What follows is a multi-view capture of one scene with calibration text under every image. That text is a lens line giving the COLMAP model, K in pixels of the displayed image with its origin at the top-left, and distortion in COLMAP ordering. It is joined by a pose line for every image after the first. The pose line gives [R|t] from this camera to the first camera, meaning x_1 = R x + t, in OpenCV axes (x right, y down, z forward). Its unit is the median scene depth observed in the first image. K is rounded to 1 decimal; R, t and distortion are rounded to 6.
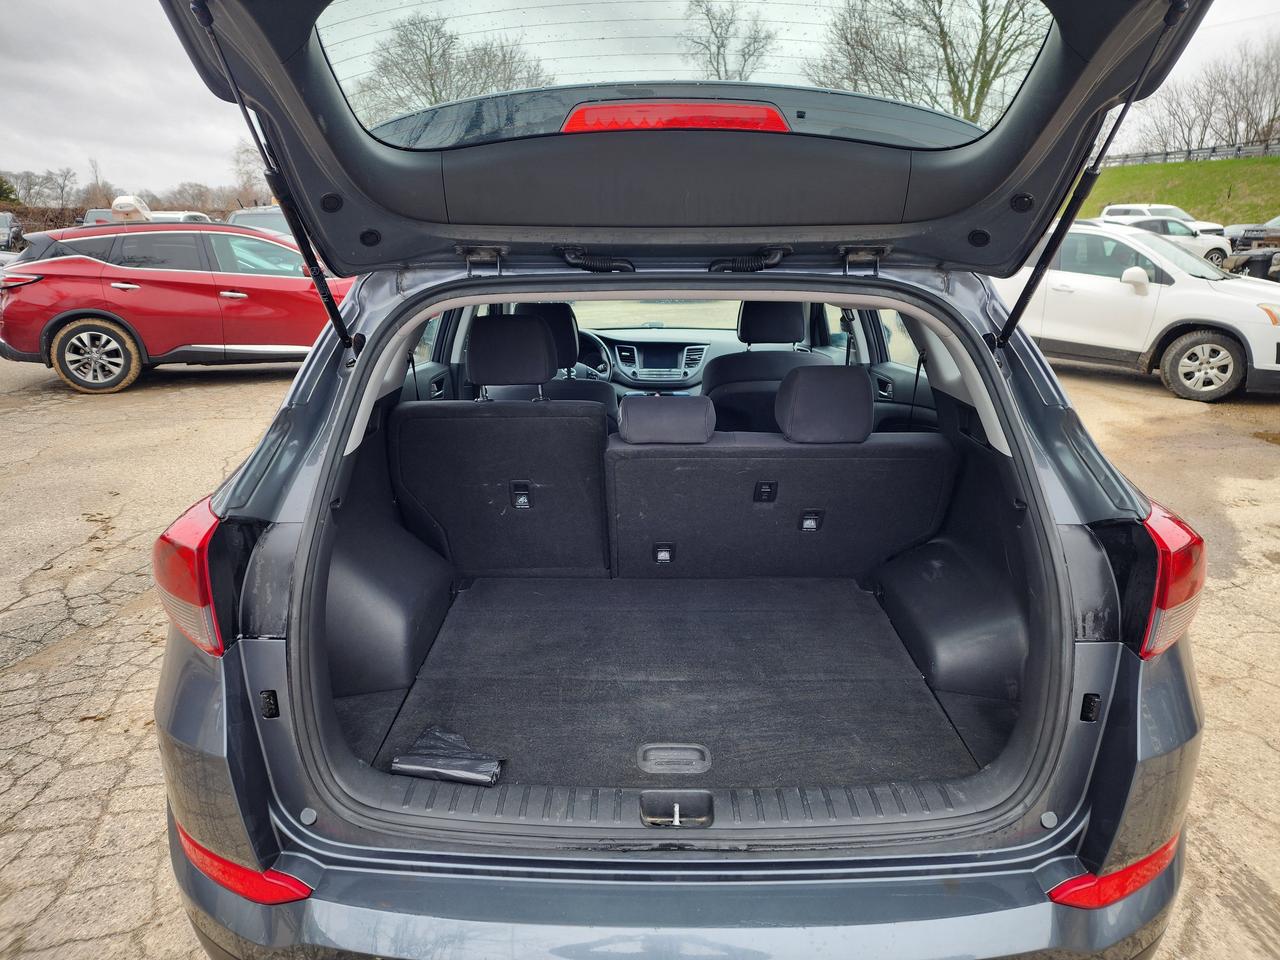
lens RADIAL K [[840.7, 0, 631.6], [0, 840.7, 516.6], [0, 0, 1]] dist [0.013138, -0.017730]
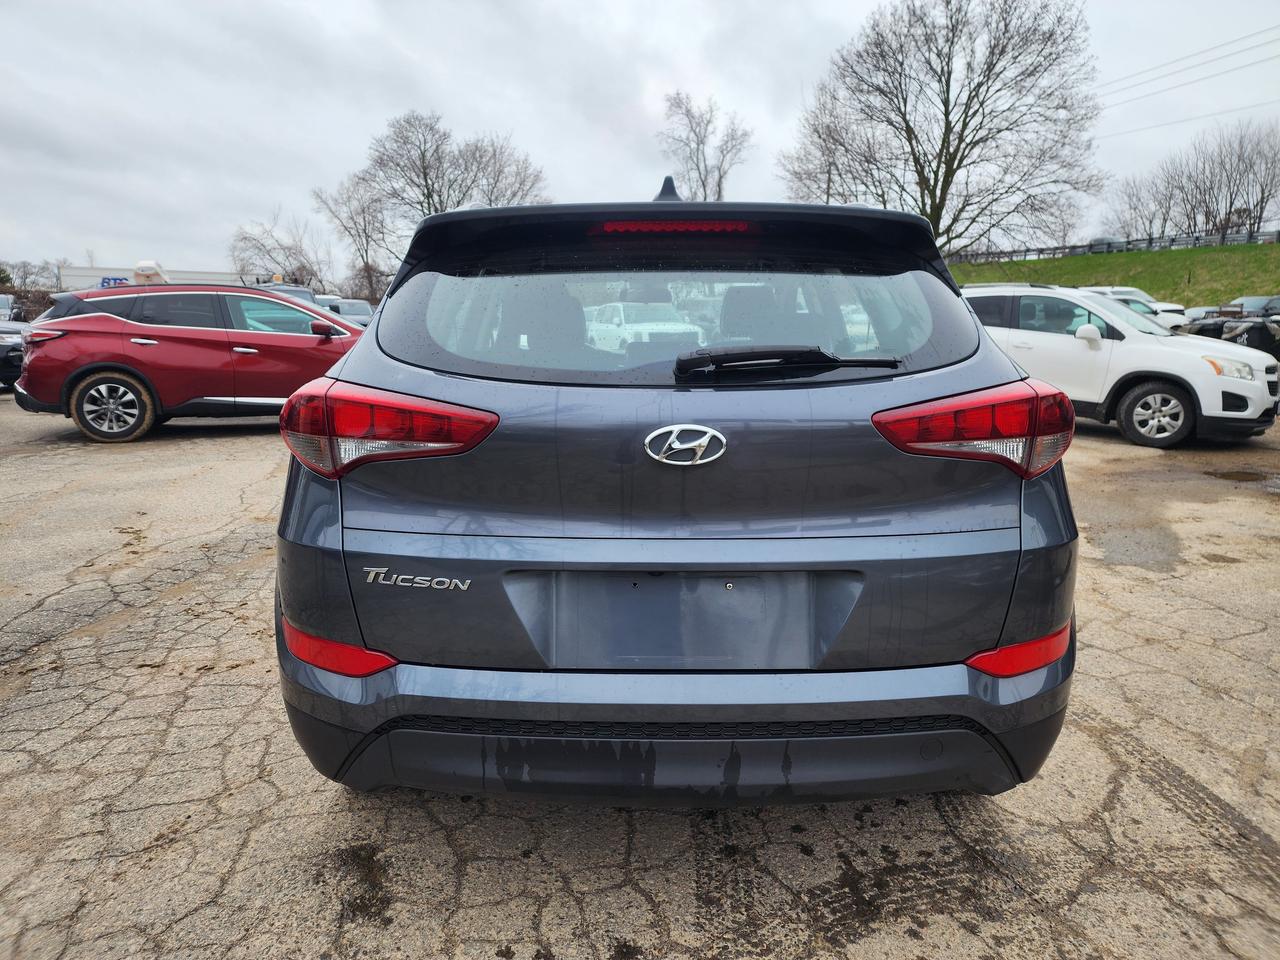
lens RADIAL K [[840.7, 0, 623.4], [0, 840.7, 511.6], [0, 0, 1]] dist [0.013138, -0.017730]
pose [[0.999959, -0.000842, 0.008994, -0.006353], [0.001715, 0.995237, -0.097465, 0.047380], [-0.008869, 0.097477, 0.995198, -0.045588]]
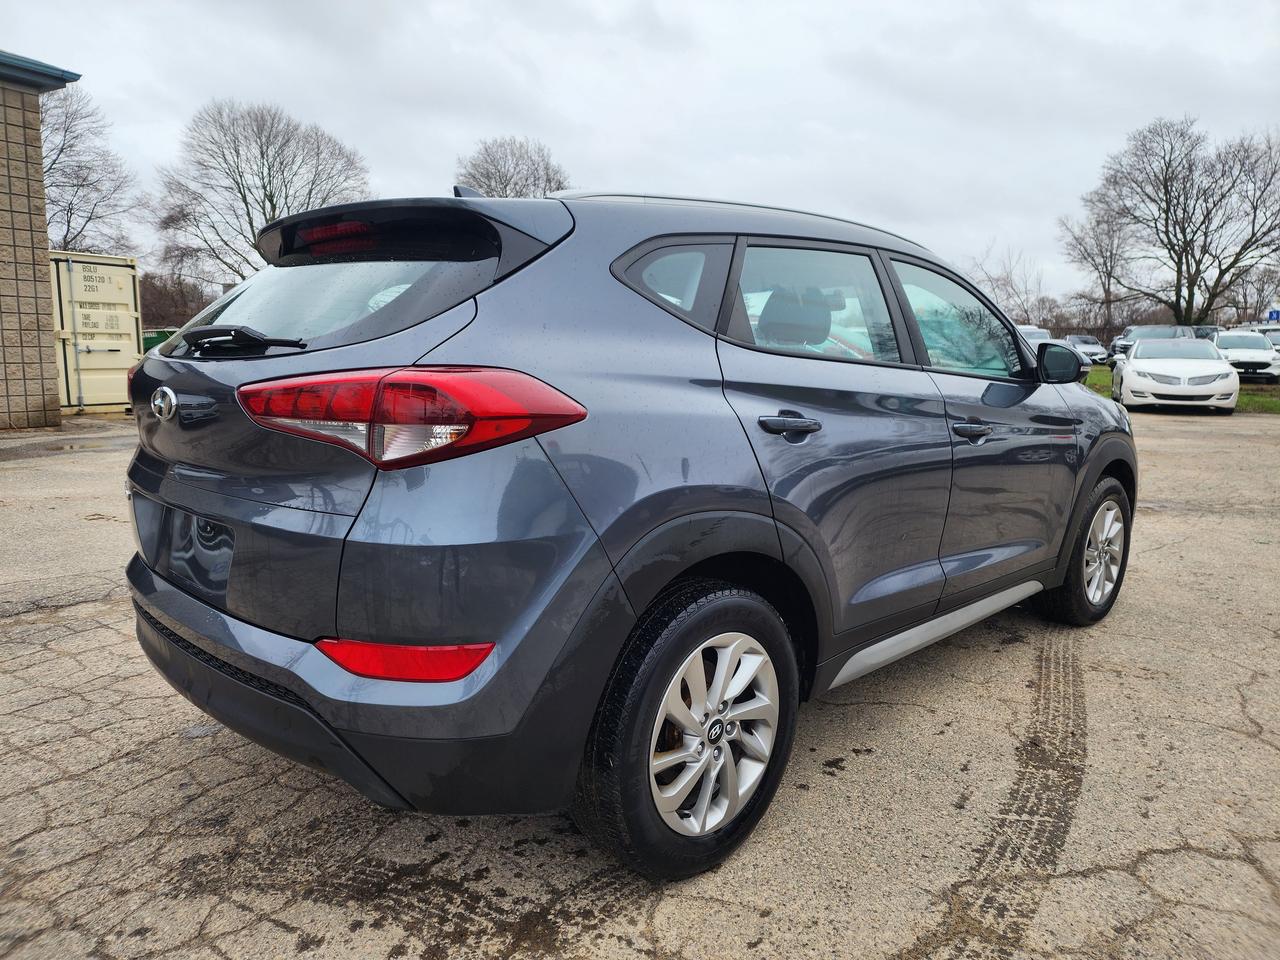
lens RADIAL K [[840.7, 0, 617.3], [0, 840.7, 492.2], [0, 0, 1]] dist [0.013138, -0.017730]
pose [[0.711644, 0.113079, -0.693380, 0.239884], [-0.218710, 0.973576, -0.065697, 0.028138], [0.667629, 0.198402, 0.717571, 0.043939]]
